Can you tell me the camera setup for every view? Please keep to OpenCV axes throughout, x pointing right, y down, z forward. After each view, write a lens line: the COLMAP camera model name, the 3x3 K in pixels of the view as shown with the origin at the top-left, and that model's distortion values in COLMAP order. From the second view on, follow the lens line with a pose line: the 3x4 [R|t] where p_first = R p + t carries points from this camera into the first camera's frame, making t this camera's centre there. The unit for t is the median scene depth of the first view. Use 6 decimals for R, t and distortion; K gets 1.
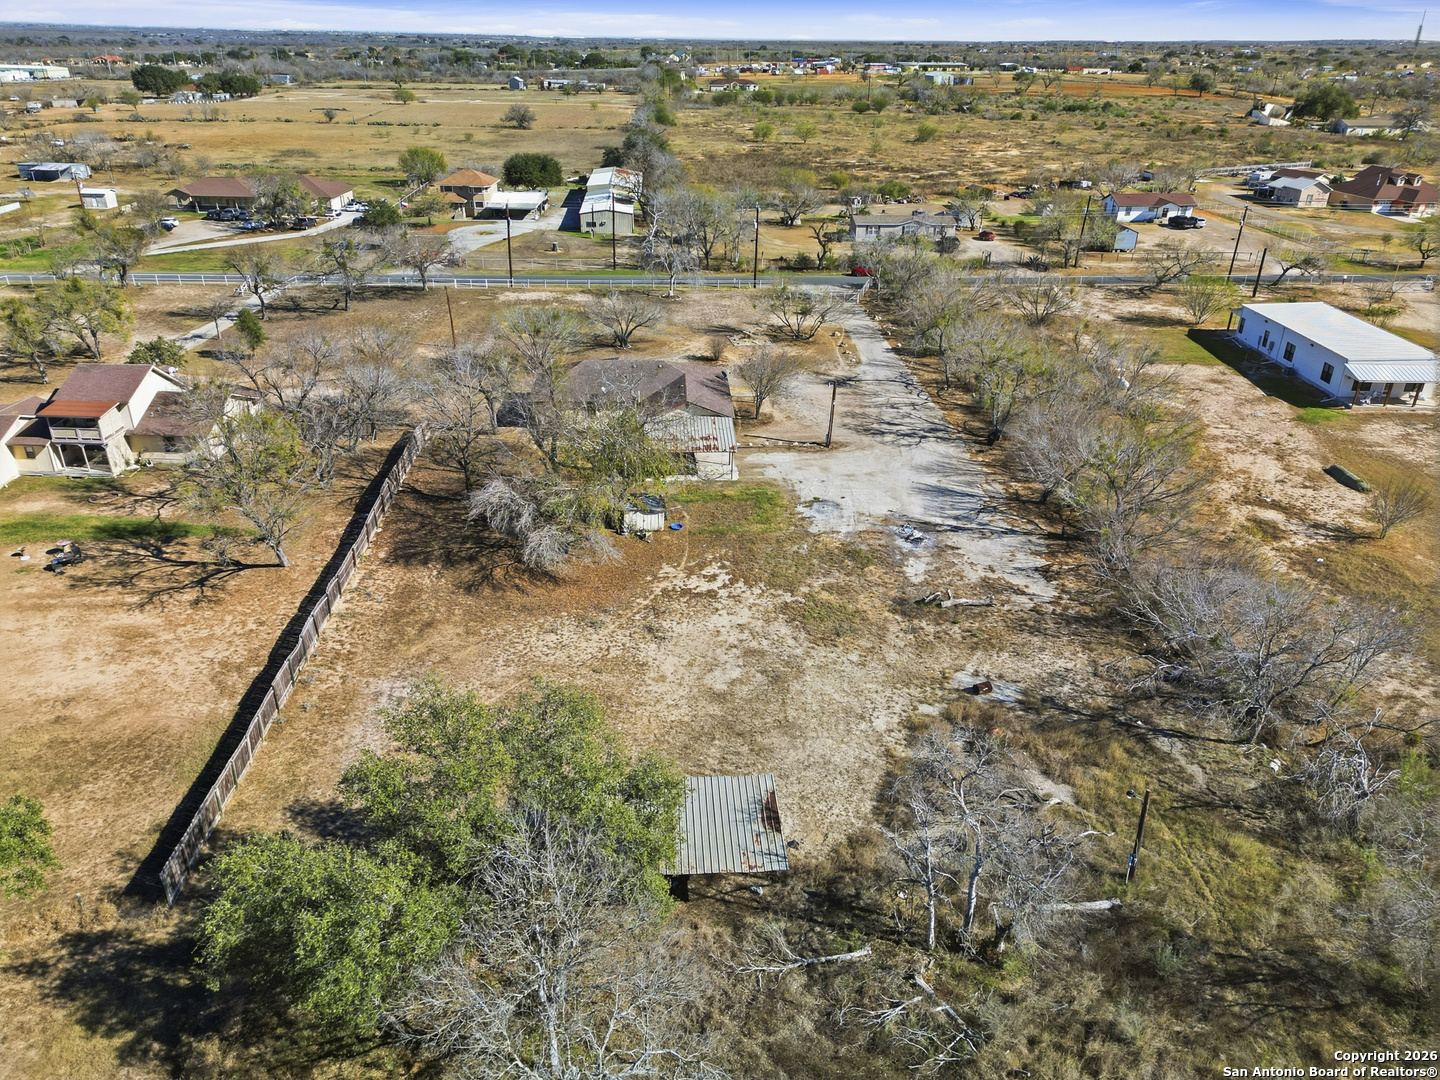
lens RADIAL K [[1006.7, 0, 716.0], [0, 1006.7, 538.2], [0, 0, 1]] dist [0.058090, -0.046035]
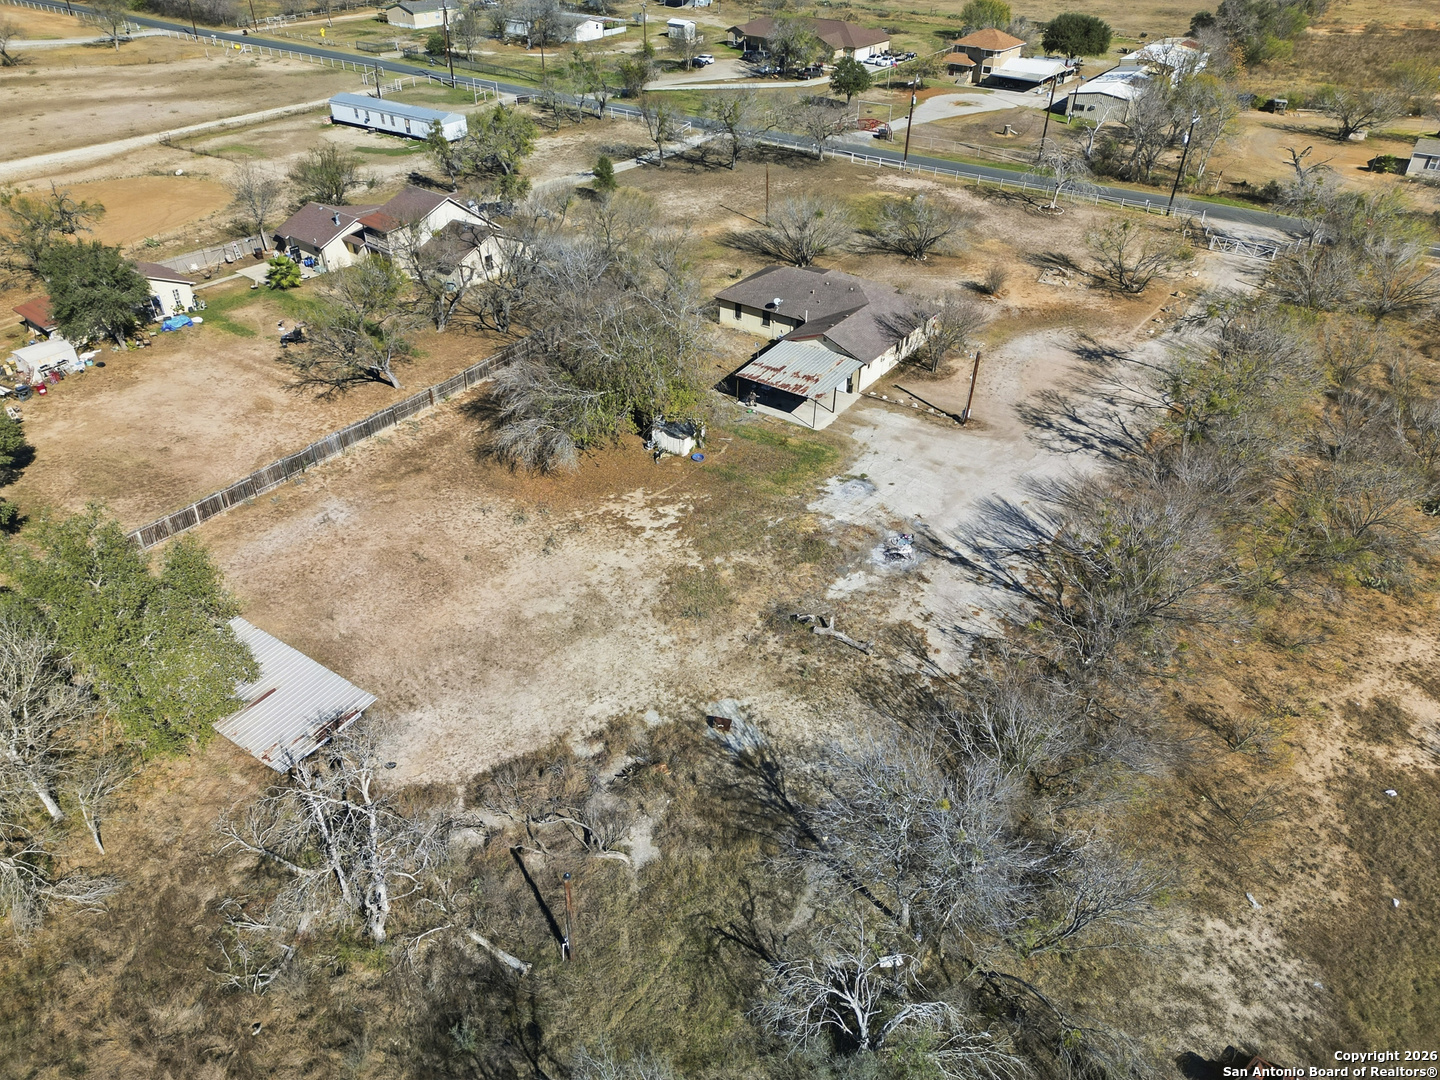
lens RADIAL K [[1006.7, 0, 715.8], [0, 1006.7, 533.6], [0, 0, 1]] dist [0.058090, -0.046035]
pose [[0.790445, 0.343127, -0.507406, 0.398967], [-0.272490, 0.938870, 0.210410, -0.122172], [0.548586, -0.028055, 0.835623, 0.147641]]
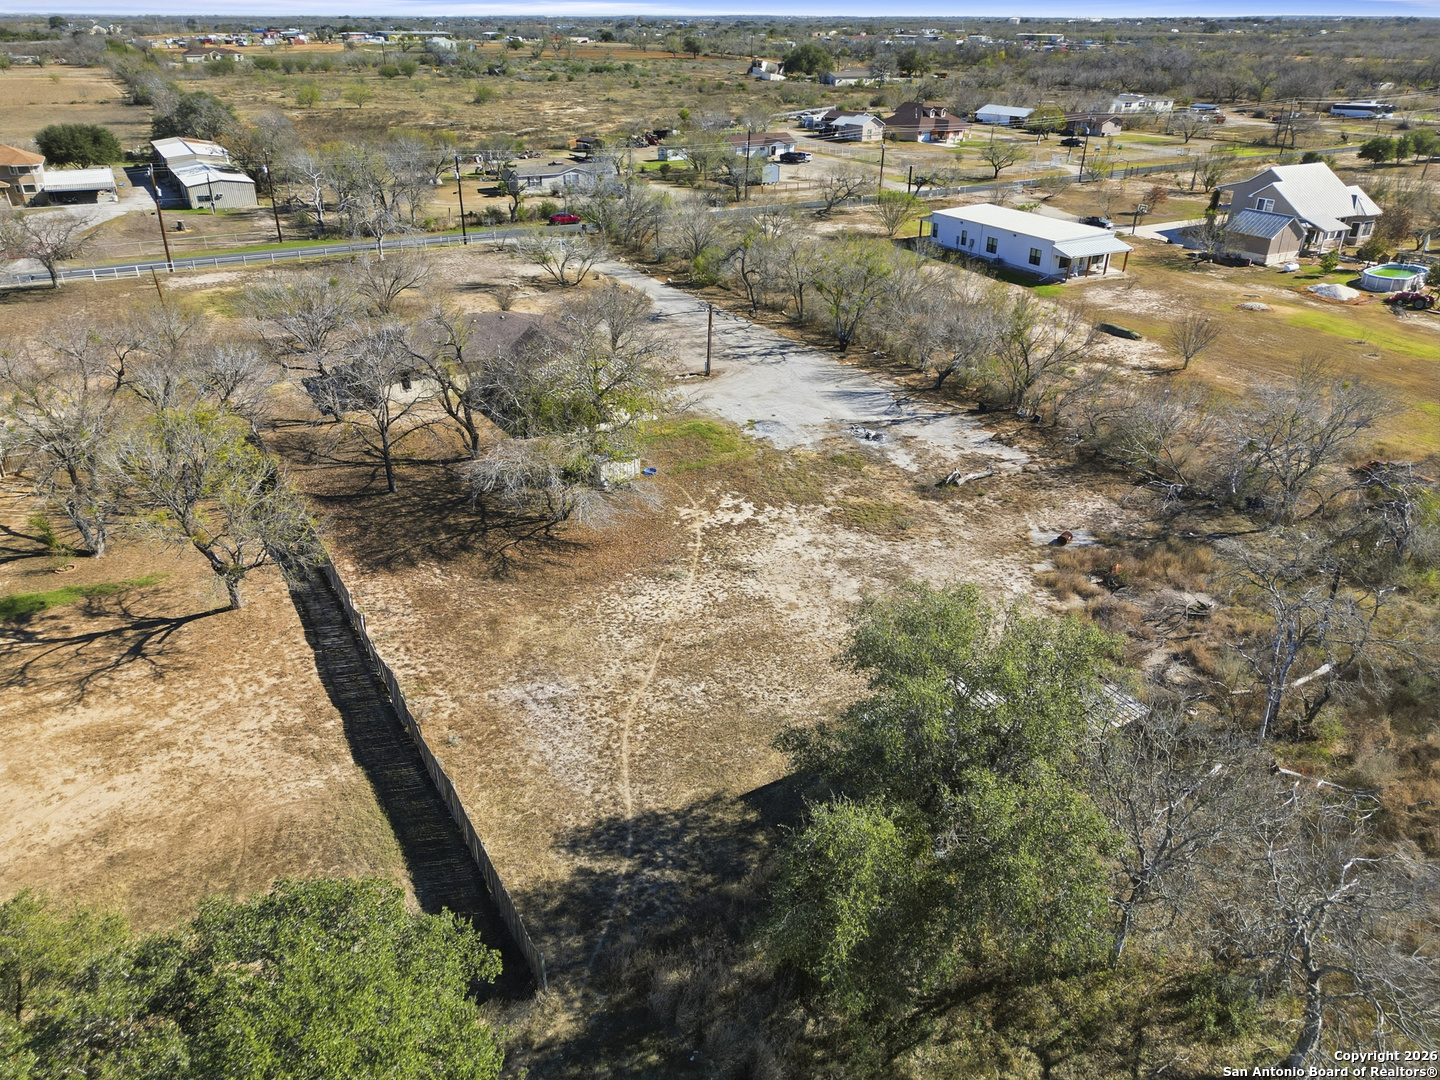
lens RADIAL K [[1006.7, 0, 717.0], [0, 1006.7, 543.6], [0, 0, 1]] dist [0.058090, -0.046035]
pose [[0.887307, -0.219503, 0.405592, -0.298019], [0.209815, 0.975316, 0.068823, 0.002274], [-0.410688, 0.024032, 0.911459, 0.109091]]
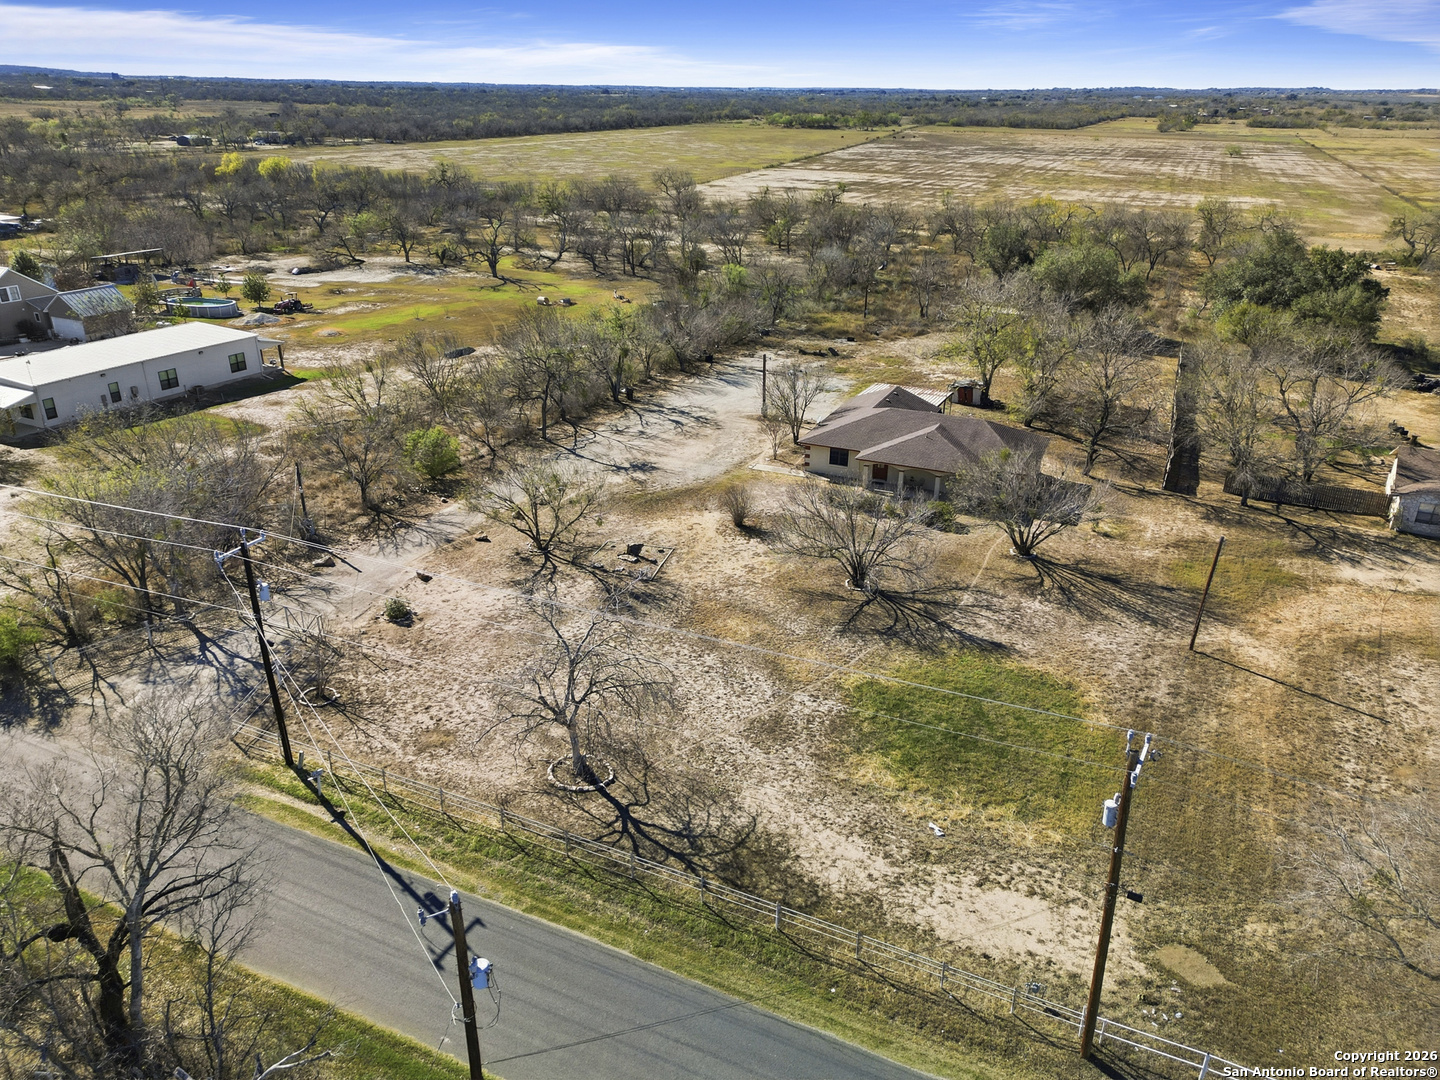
lens RADIAL K [[1006.7, 0, 723.2], [0, 1006.7, 538.3], [0, 0, 1]] dist [0.058090, -0.046035]
pose [[-0.894400, -0.204129, 0.397969, -0.298662], [0.173427, 0.661890, 0.729263, -0.776408], [-0.412276, 0.721272, -0.556593, 1.652506]]
